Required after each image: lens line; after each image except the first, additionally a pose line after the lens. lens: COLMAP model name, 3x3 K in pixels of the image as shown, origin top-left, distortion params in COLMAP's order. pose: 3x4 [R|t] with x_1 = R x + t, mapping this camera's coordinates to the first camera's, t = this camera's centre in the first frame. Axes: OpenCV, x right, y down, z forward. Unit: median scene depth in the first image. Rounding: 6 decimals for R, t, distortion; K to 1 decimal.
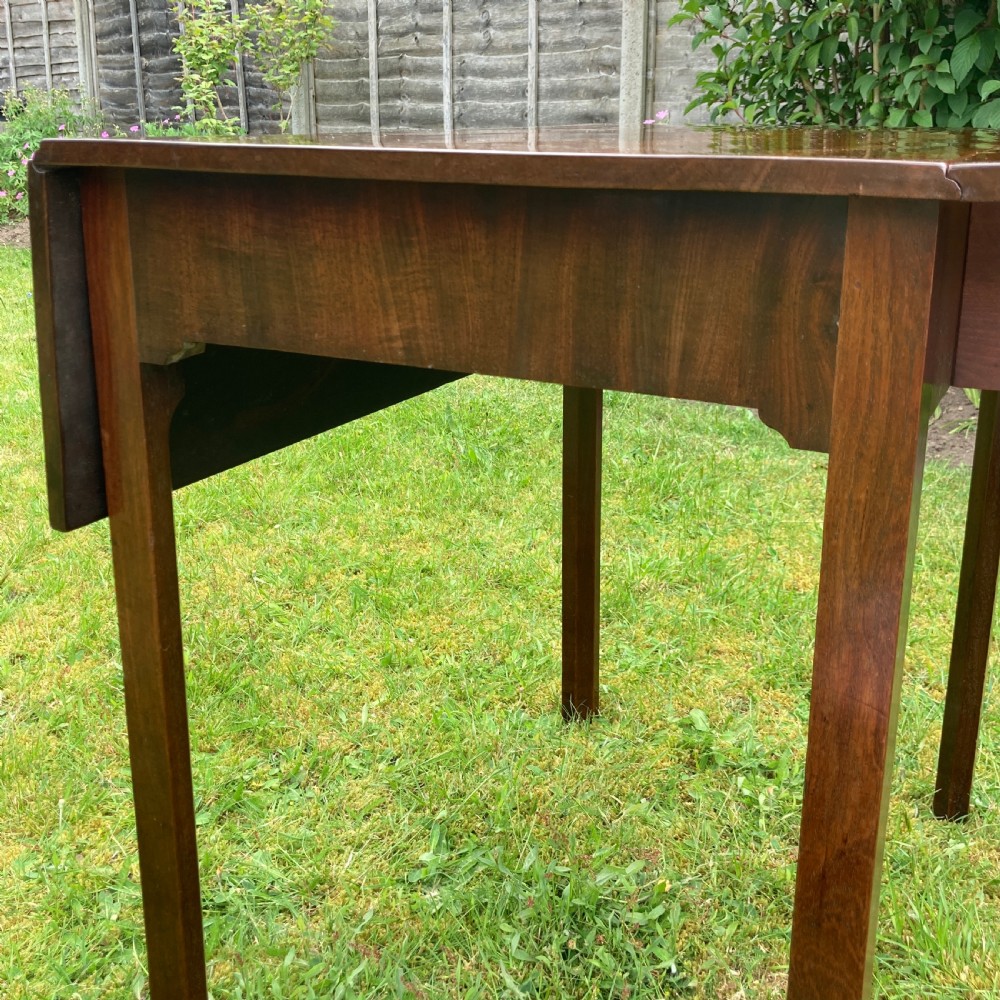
lens RADIAL K [[1138.6, 0, 556.9], [0, 1138.6, 419.8], [0, 0, 1]] dist [0.149860, -0.555521]
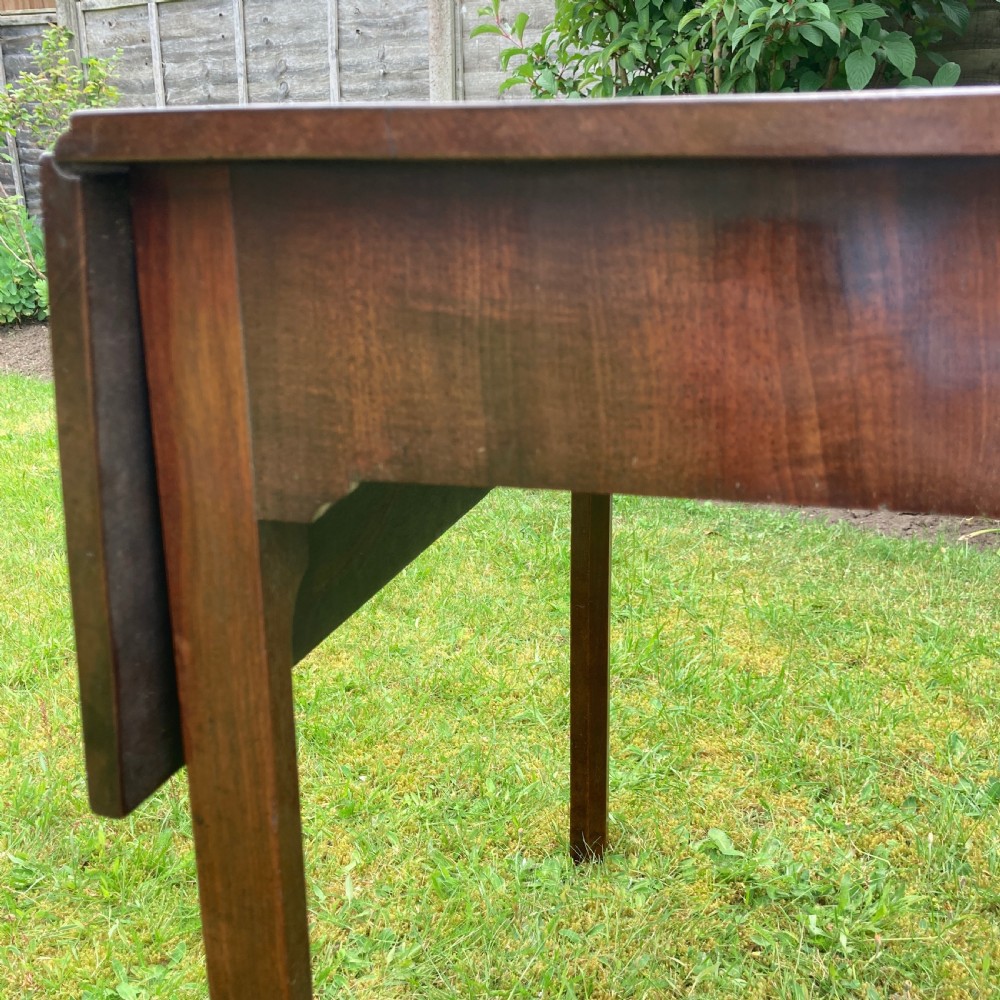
lens RADIAL K [[1067.0, 0, 529.7], [0, 1067.0, 504.5], [0, 0, 1]] dist [0.023195, -0.033195]
pose [[0.981324, -0.065169, 0.180988, -0.155900], [0.061392, 0.997765, 0.026398, -0.030386], [-0.182304, -0.014794, 0.983131, 0.218482]]
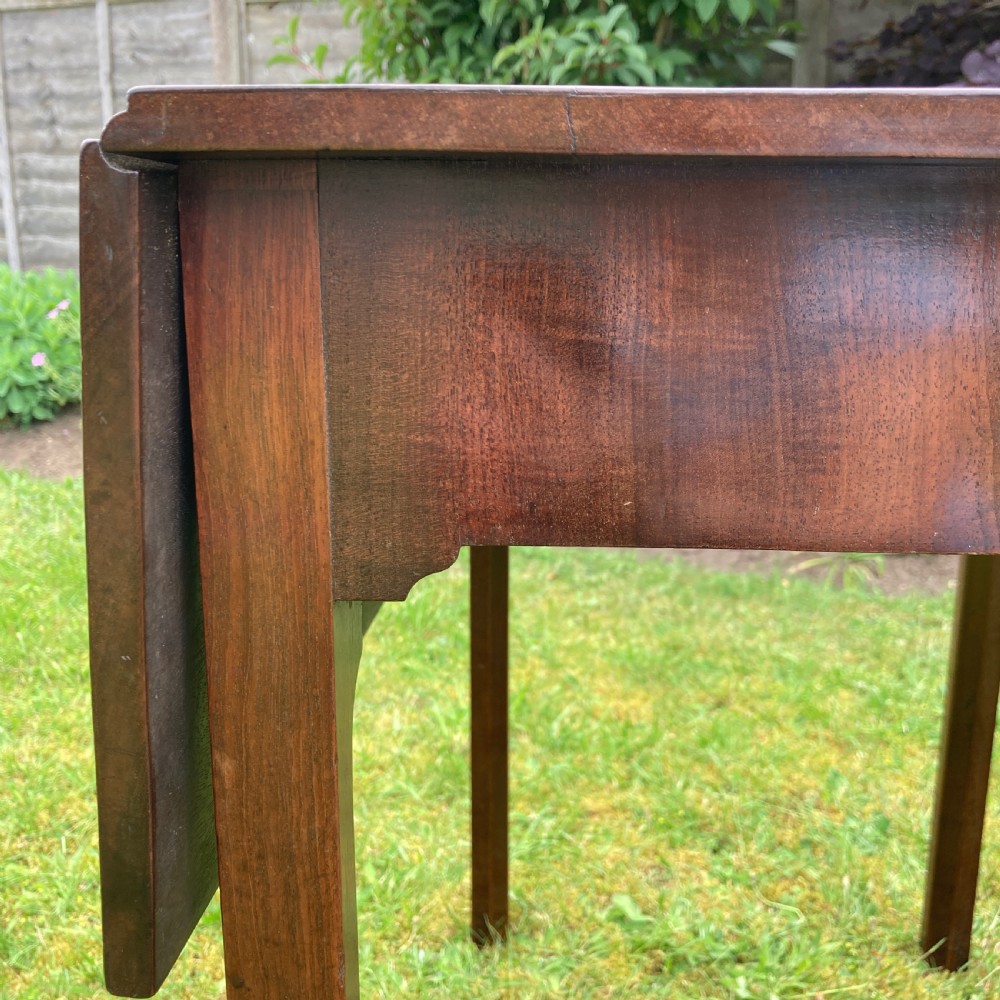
lens RADIAL K [[1101.7, 0, 528.4], [0, 1101.7, 498.9], [0, 0, 1]] dist [0.008716, -0.023078]
pose [[0.924620, -0.090283, 0.370036, -0.215060], [0.099031, 0.995073, -0.004670, -0.038631], [-0.367791, 0.040964, 0.929006, 0.269978]]
